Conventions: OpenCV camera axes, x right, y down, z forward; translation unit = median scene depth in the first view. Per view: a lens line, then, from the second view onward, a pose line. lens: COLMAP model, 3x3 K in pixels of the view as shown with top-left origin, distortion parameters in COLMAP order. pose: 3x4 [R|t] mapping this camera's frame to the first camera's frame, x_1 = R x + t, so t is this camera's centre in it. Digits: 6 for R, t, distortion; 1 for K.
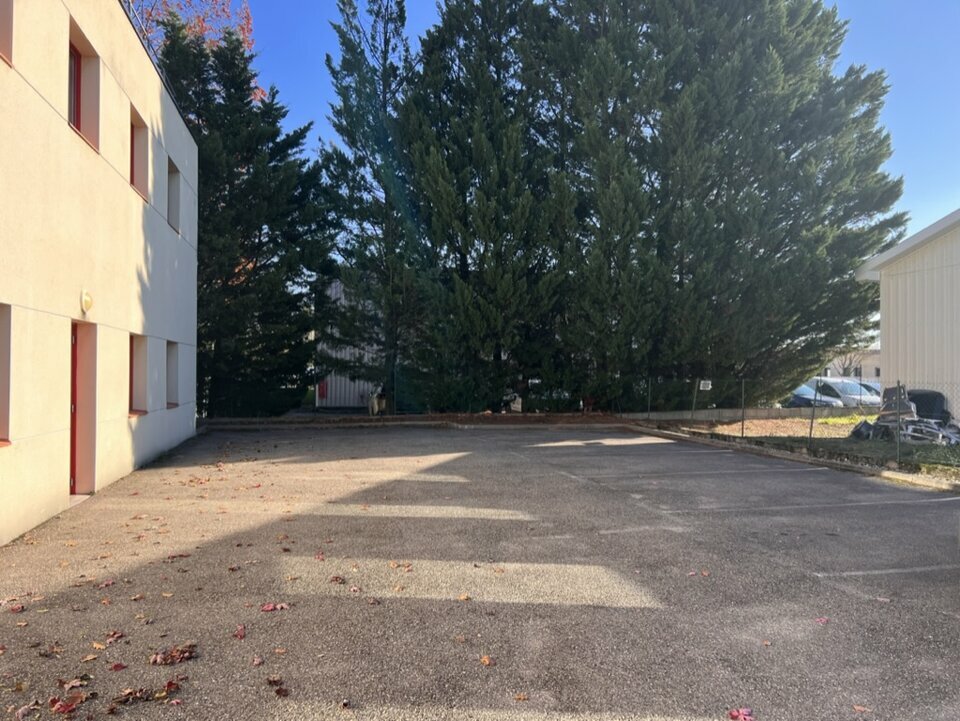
lens RADIAL K [[723.8, 0, 480.0], [0, 723.8, 360.5], [0, 0, 1]] dist [0.045059, -0.050660]
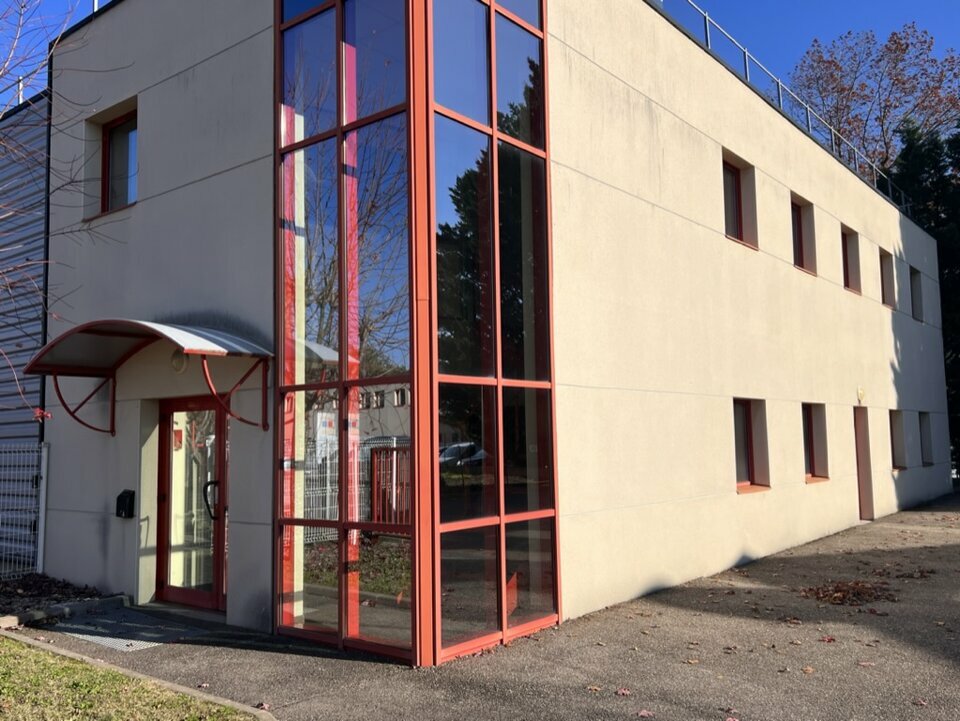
lens RADIAL K [[845.0, 0, 480.0], [0, 845.0, 360.5], [0, 0, 1]] dist [0.015332, 0.011482]
pose [[0.627081, -0.080068, -0.774828, 0.278572], [0.028499, 0.996395, -0.079899, -0.023466], [0.778433, 0.028021, 0.627102, -0.596258]]
